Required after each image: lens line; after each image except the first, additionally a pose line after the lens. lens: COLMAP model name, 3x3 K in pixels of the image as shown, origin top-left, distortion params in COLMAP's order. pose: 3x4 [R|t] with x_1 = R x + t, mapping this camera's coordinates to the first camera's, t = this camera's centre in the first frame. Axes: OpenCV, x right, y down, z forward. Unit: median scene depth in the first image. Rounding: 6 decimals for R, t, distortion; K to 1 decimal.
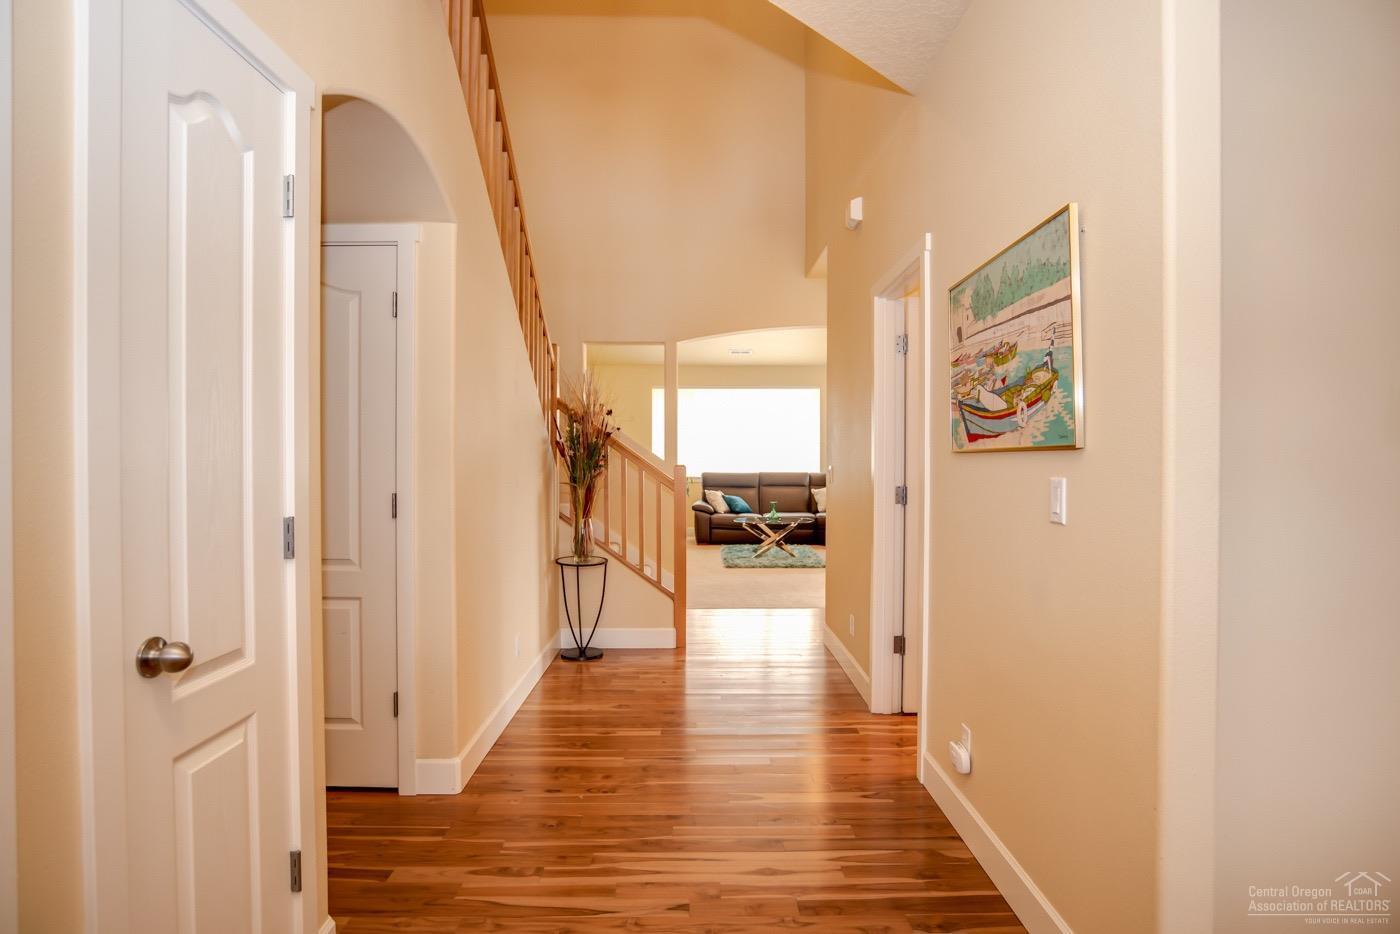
lens RADIAL K [[721.7, 0, 699.6], [0, 721.7, 465.3], [0, 0, 1]] dist [-0.036106, 0.006537]
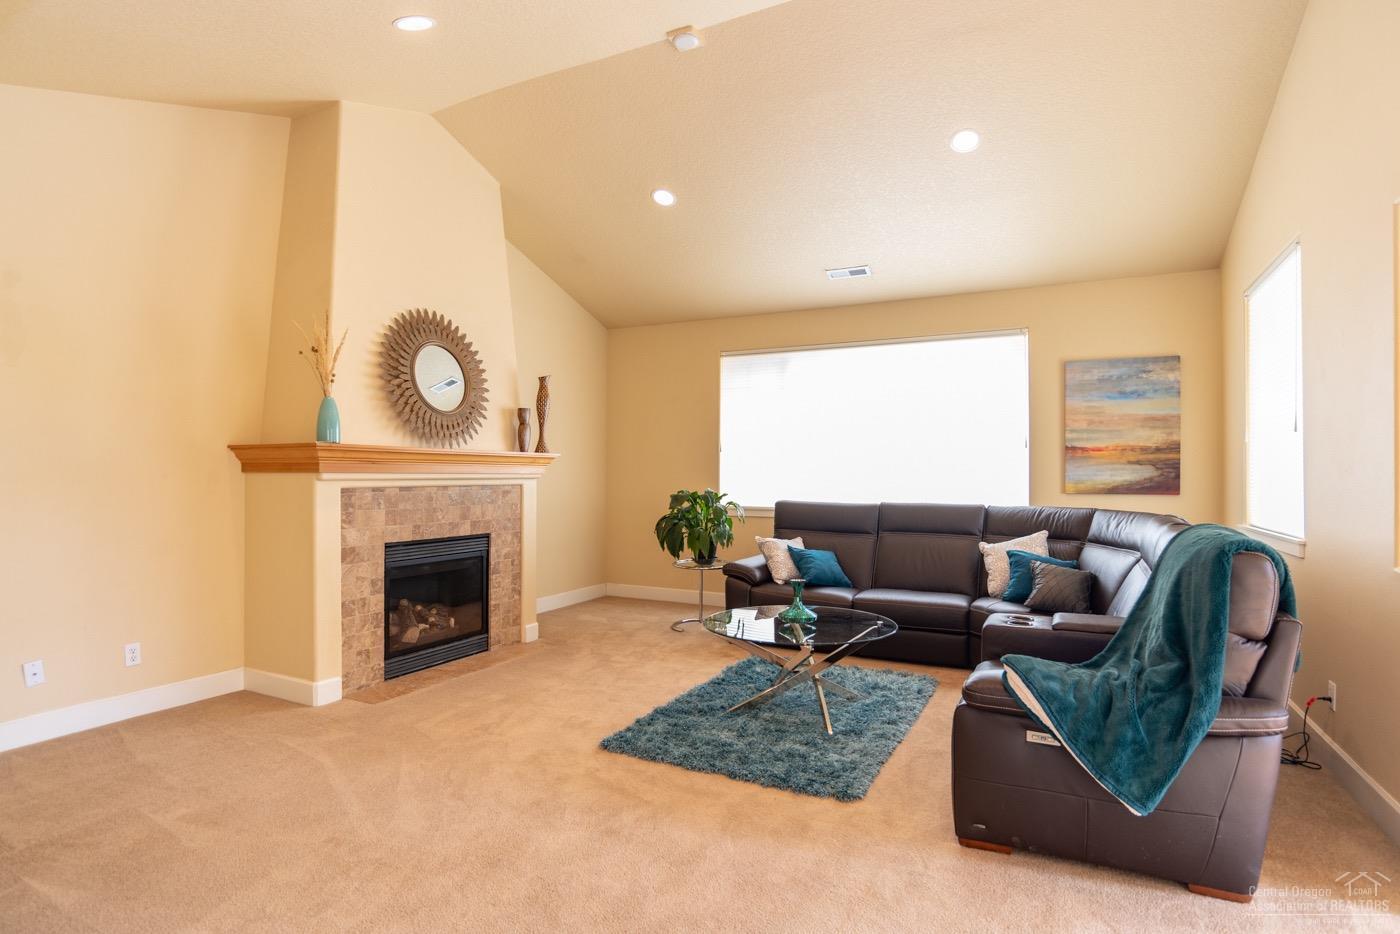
lens RADIAL K [[721.7, 0, 701.5], [0, 721.7, 475.0], [0, 0, 1]] dist [-0.036106, 0.006537]
pose [[0.892868, 0.008542, -0.450238, 0.198264], [-0.011349, 0.999929, -0.003536, -0.005987], [0.450176, 0.008267, 0.892902, 0.504864]]
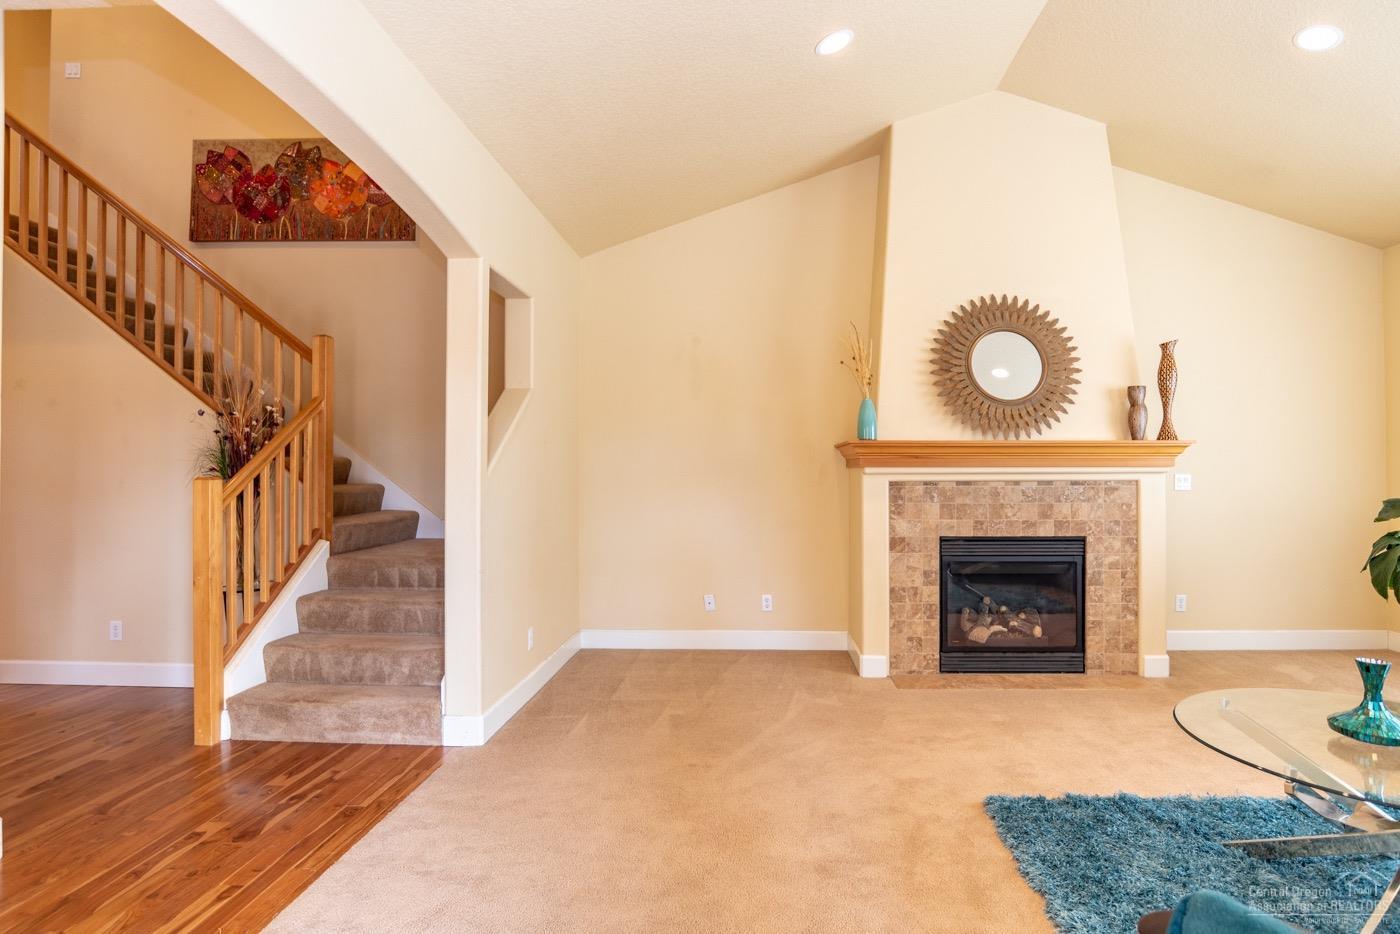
lens RADIAL K [[721.7, 0, 702.6], [0, 721.7, 459.5], [0, 0, 1]] dist [-0.036106, 0.006537]
pose [[-0.045626, -0.006296, -0.998939, 0.332405], [-0.004657, 0.999971, -0.006089, -0.009086], [0.998948, 0.004374, -0.045654, 0.797142]]
